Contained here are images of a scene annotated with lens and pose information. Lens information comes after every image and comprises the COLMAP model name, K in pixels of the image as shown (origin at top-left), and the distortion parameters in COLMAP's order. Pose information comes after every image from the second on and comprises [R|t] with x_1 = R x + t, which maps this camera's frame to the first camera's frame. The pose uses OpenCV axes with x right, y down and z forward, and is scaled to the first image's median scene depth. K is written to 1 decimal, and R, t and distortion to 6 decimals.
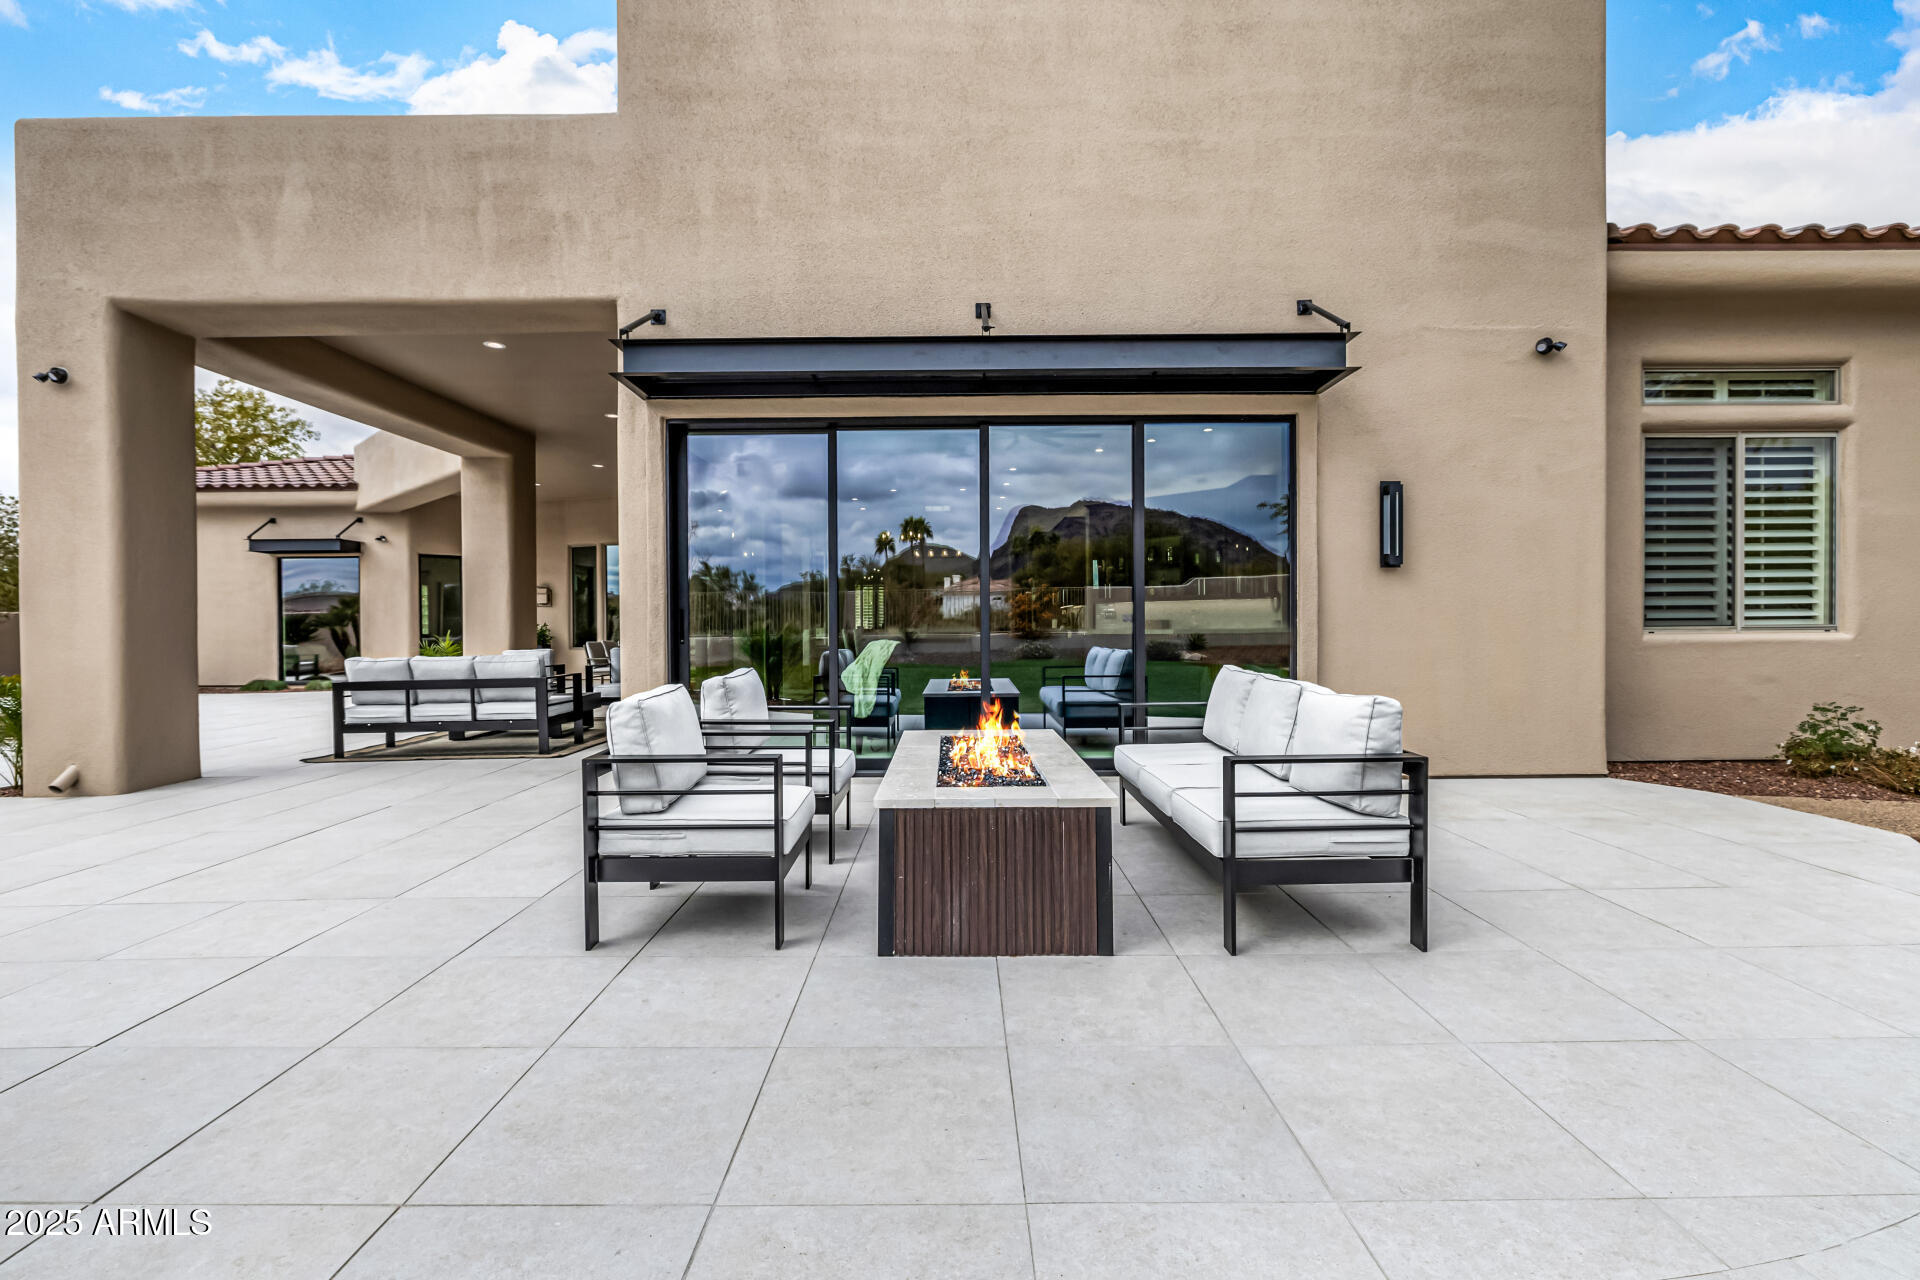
lens RADIAL K [[841.9, 0, 960.0], [0, 841.9, 640.0], [0, 0, 1]] dist [-0.011776, -0.000152]
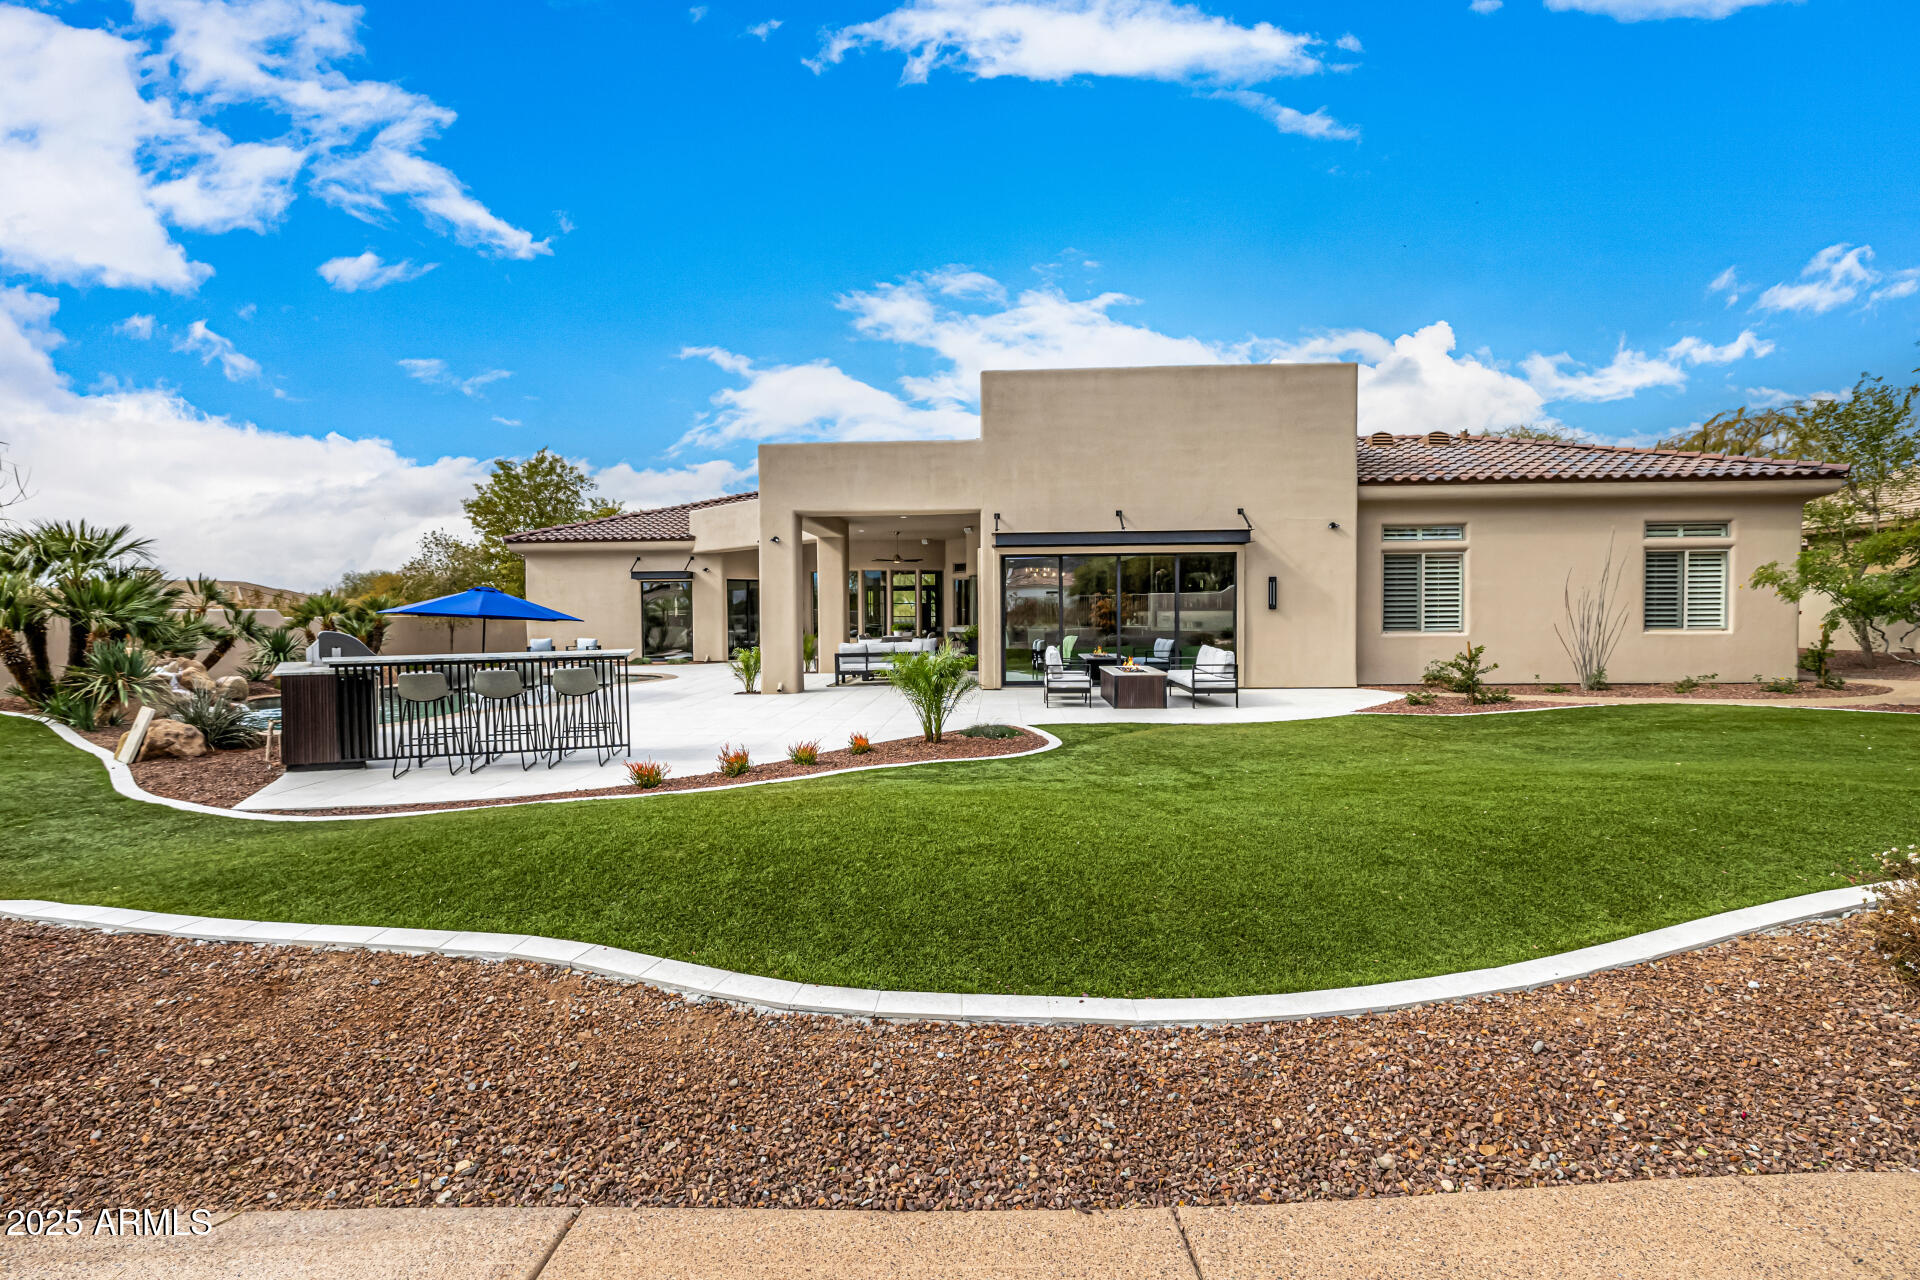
lens RADIAL K [[816.3, 0, 985.5], [0, 816.3, 645.2], [0, 0, 1]] dist [0.000196, 0.000007]
pose [[0.999254, 0.001546, -0.038589, -0.232435], [-0.000874, 0.999848, 0.017421, -0.013552], [0.038610, -0.017374, 0.999103, -1.277327]]
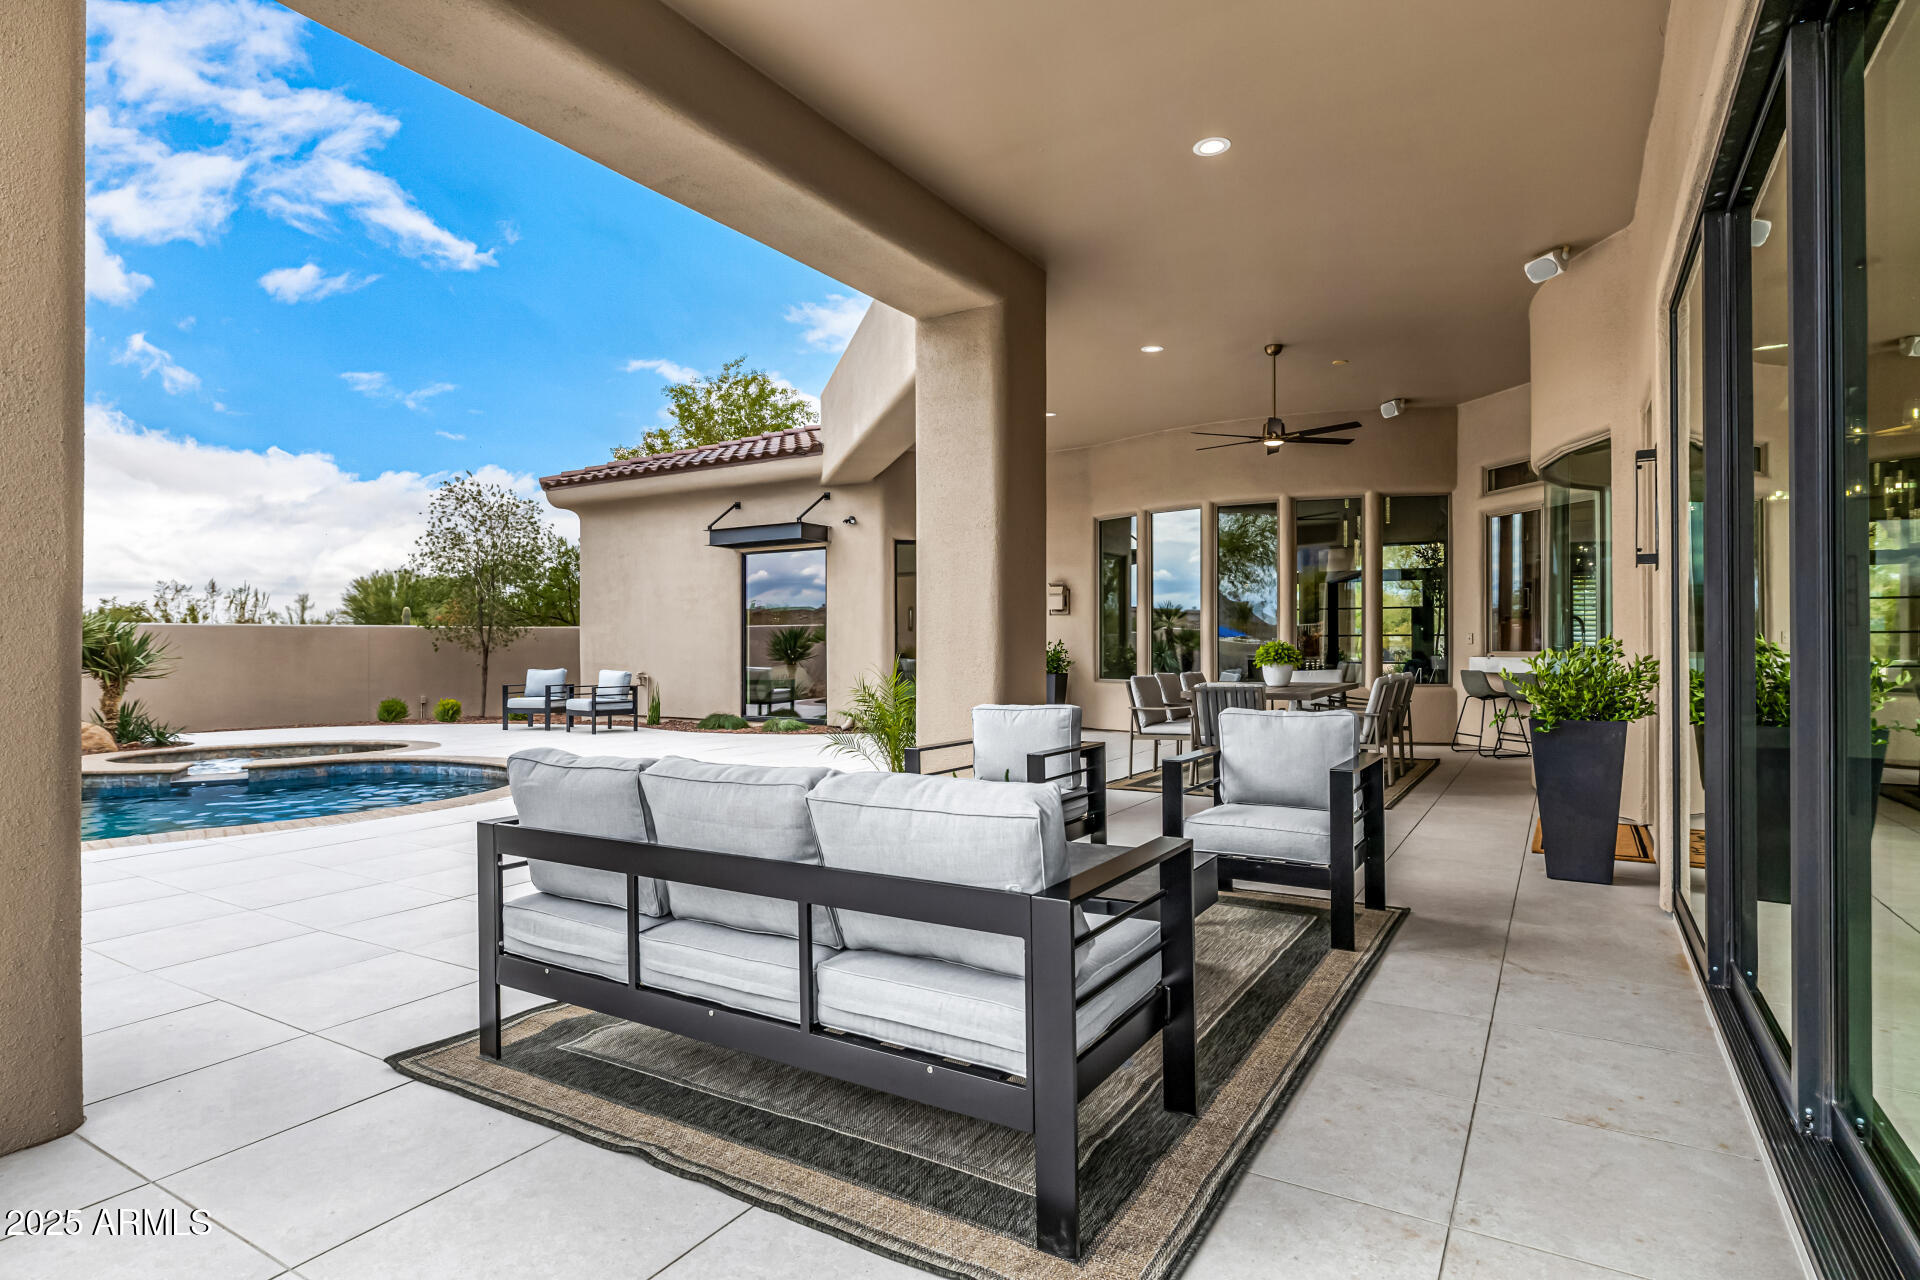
lens RADIAL K [[1017.1, 0, 960.0], [0, 1017.1, 640.0], [0, 0, 1]] dist [-0.007537, 0.000260]
pose [[0.849910, 0.000765, -0.526927, -0.375699], [-0.010392, 0.999829, -0.015310, -0.017778], [0.526825, 0.018488, 0.849772, 0.755851]]
